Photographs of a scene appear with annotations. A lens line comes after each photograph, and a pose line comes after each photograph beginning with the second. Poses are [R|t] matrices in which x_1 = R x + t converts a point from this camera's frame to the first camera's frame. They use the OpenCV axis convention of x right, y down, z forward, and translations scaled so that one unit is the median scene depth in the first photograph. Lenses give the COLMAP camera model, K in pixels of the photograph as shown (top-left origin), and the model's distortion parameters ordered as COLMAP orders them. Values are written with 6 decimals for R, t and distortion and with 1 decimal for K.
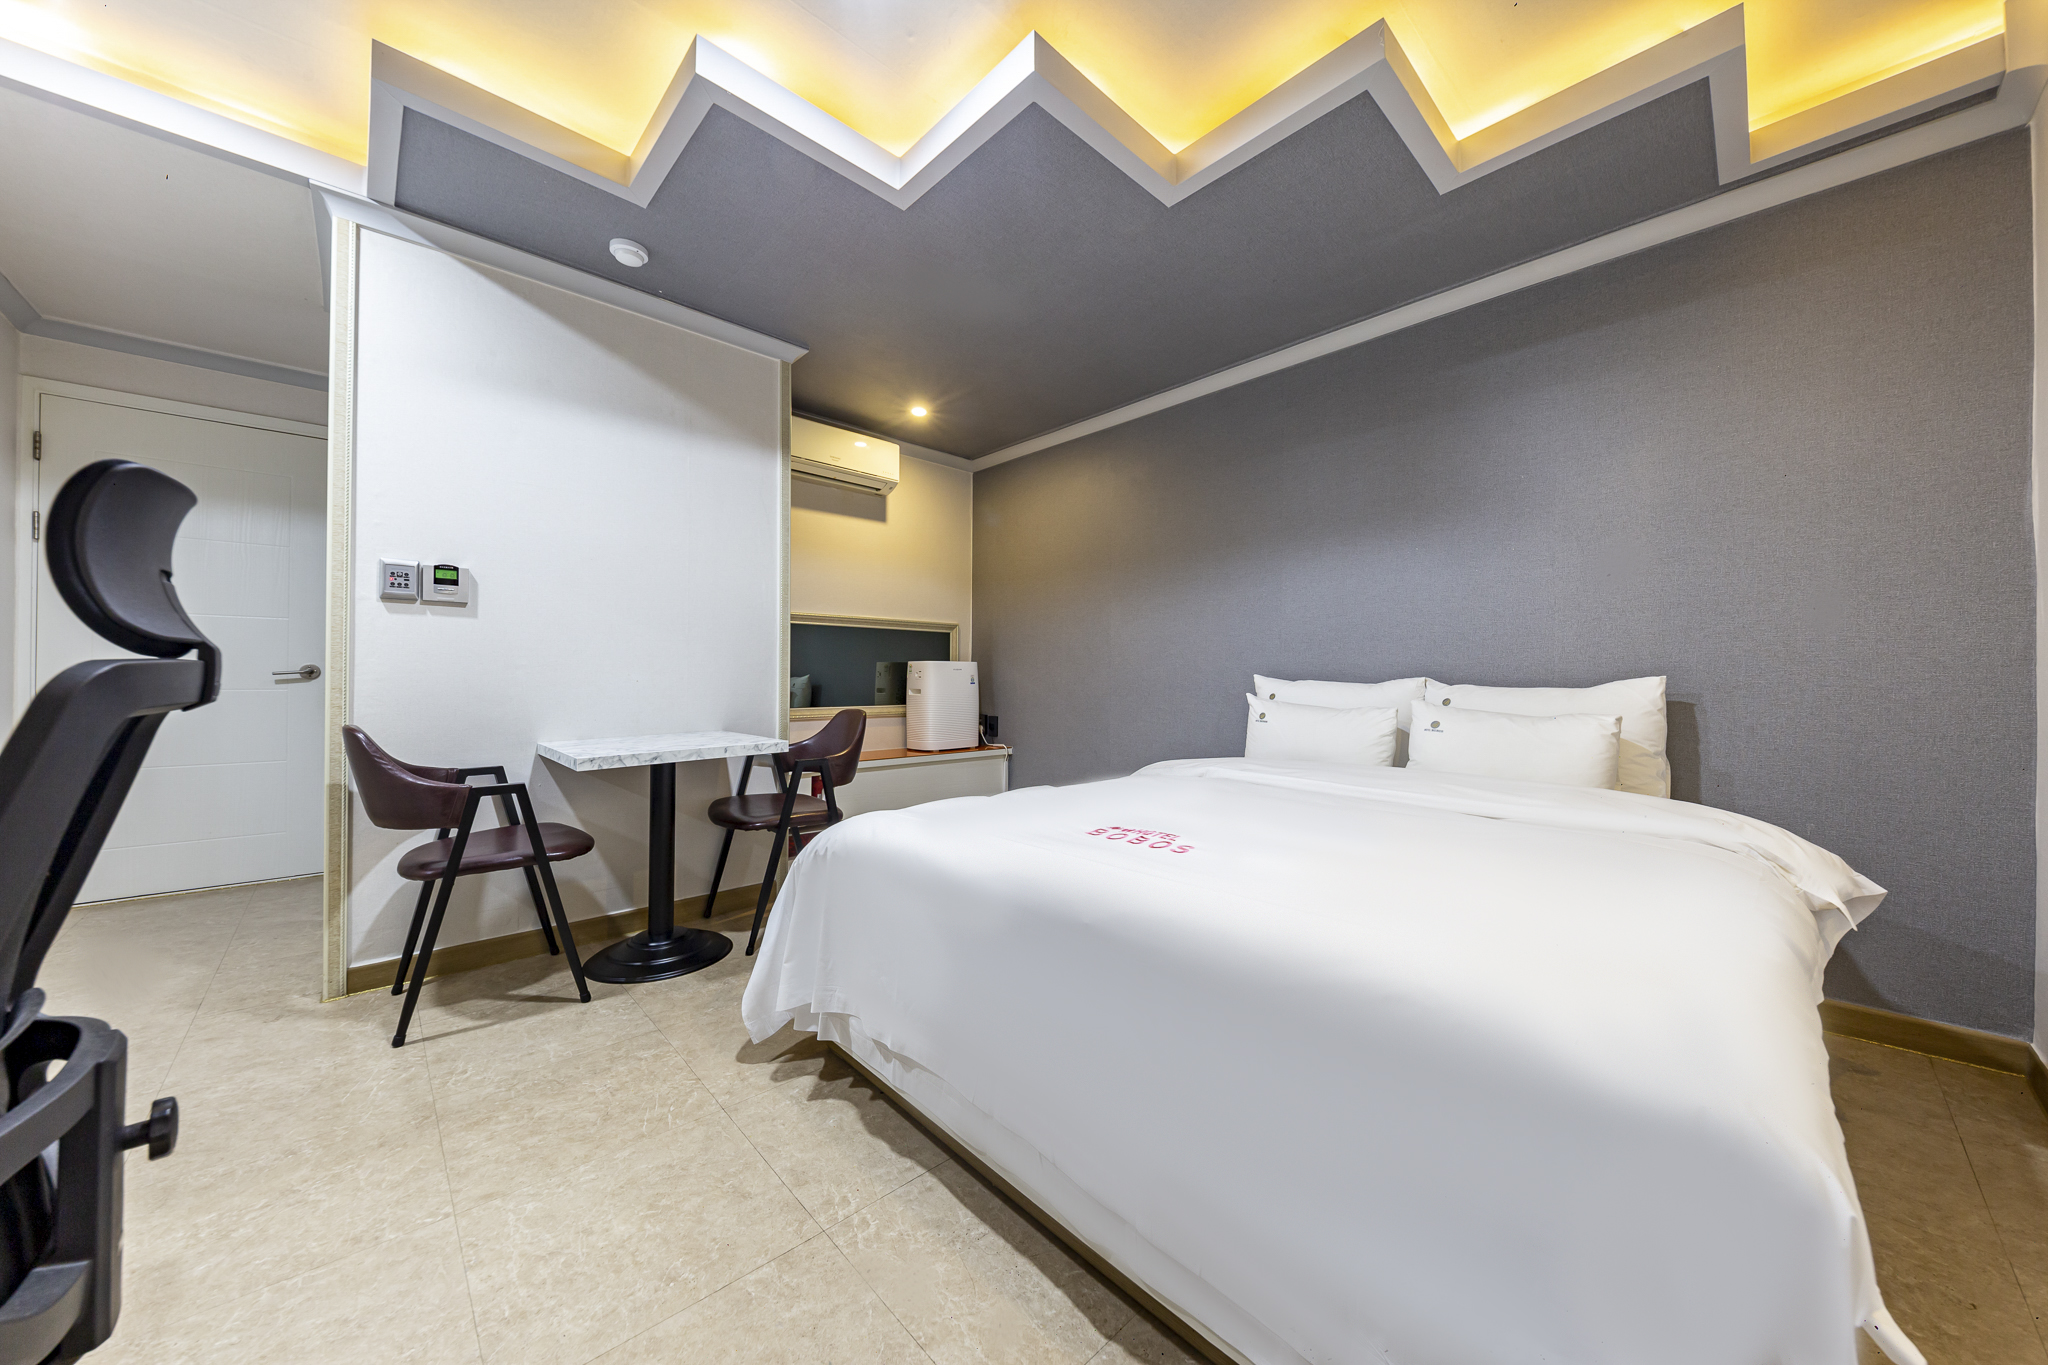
lens RADIAL K [[704.8, 0, 995.6], [0, 704.8, 672.6], [0, 0, 1]] dist [0.007936, -0.001443]
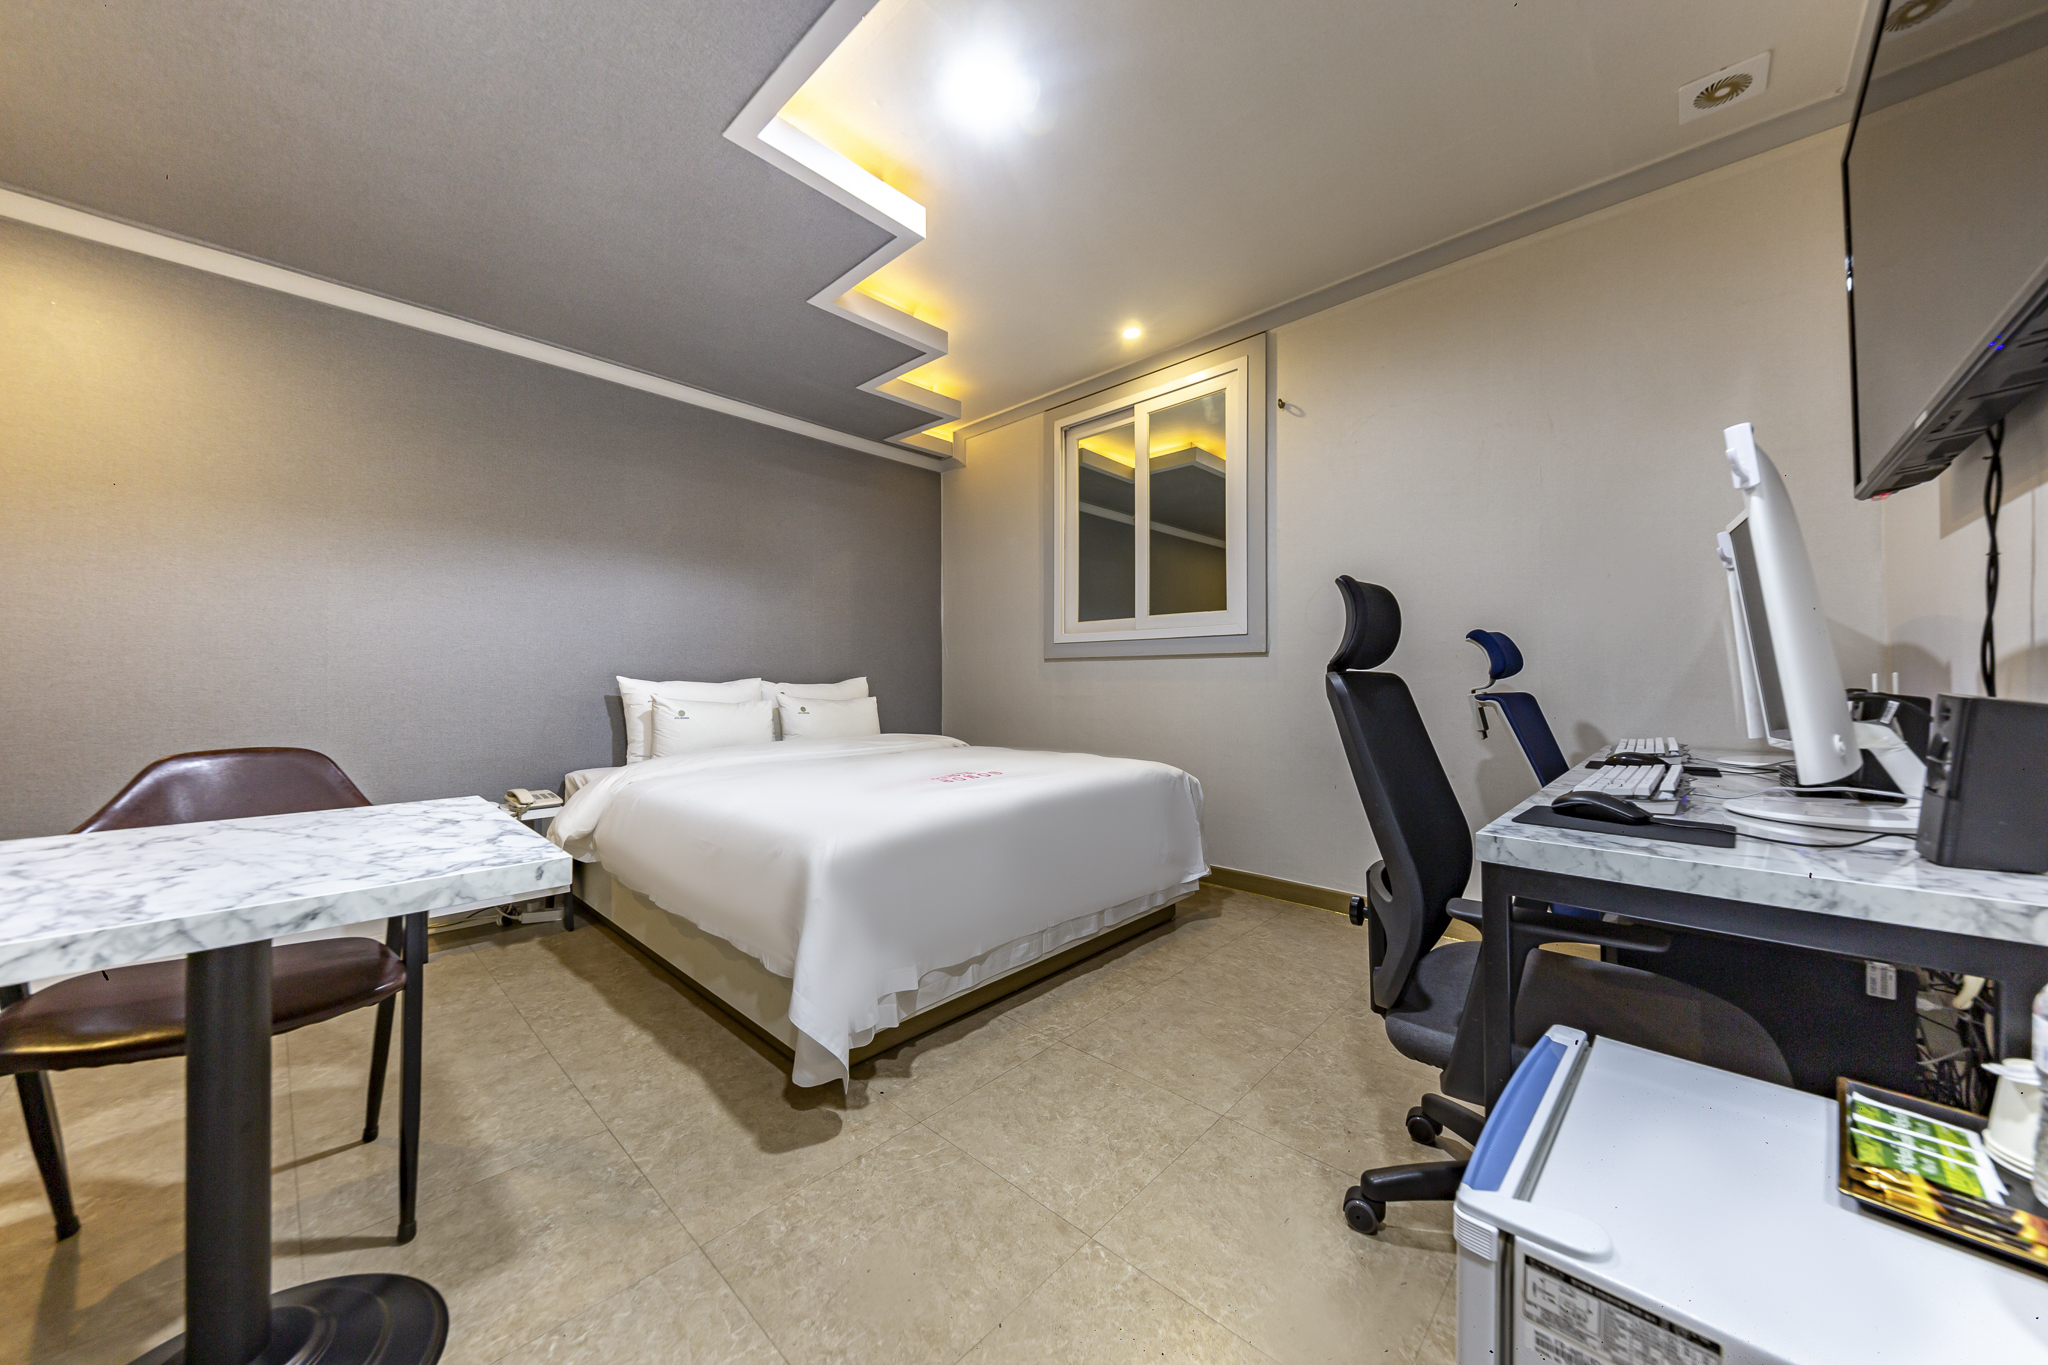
lens RADIAL K [[704.8, 0, 1039.3], [0, 704.8, 675.0], [0, 0, 1]] dist [0.007936, -0.001443]
pose [[-0.084681, 0.001346, 0.996407, -1.949520], [0.007638, 0.999971, -0.000702, 0.014458], [-0.996379, 0.007551, -0.084689, 1.311395]]
